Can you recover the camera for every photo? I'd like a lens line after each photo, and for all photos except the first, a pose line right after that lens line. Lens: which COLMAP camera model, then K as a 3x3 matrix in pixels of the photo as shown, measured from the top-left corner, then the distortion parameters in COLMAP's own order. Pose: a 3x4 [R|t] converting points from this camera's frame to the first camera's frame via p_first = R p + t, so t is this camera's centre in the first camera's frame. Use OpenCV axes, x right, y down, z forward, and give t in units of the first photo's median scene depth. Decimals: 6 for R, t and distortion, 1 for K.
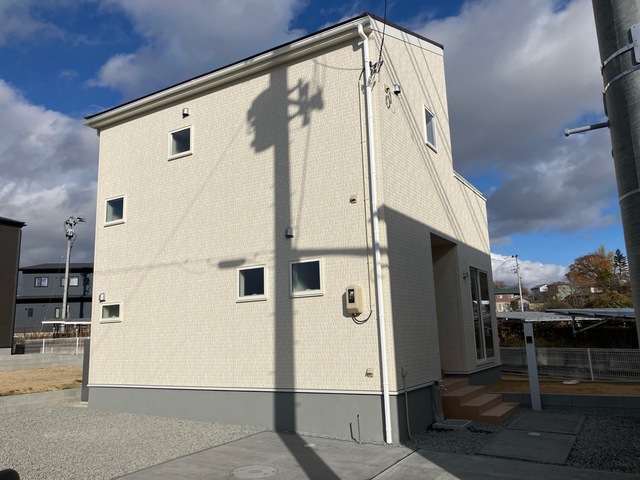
lens RADIAL K [[521.1, 0, 320.0], [0, 521.1, 240.0], [0, 0, 1]] dist [-0.001126, 0.000324]
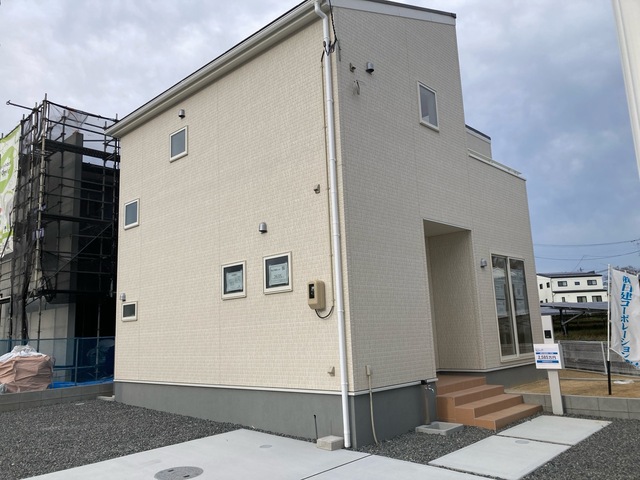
lens RADIAL K [[518.9, 0, 320.0], [0, 518.9, 240.0], [0, 0, 1]] dist [-0.001545, -0.000567]
pose [[0.978250, -0.044910, -0.202511, 0.208827], [0.047298, 0.998857, 0.006963, 0.006760], [0.201966, -0.016390, 0.979255, 0.061053]]
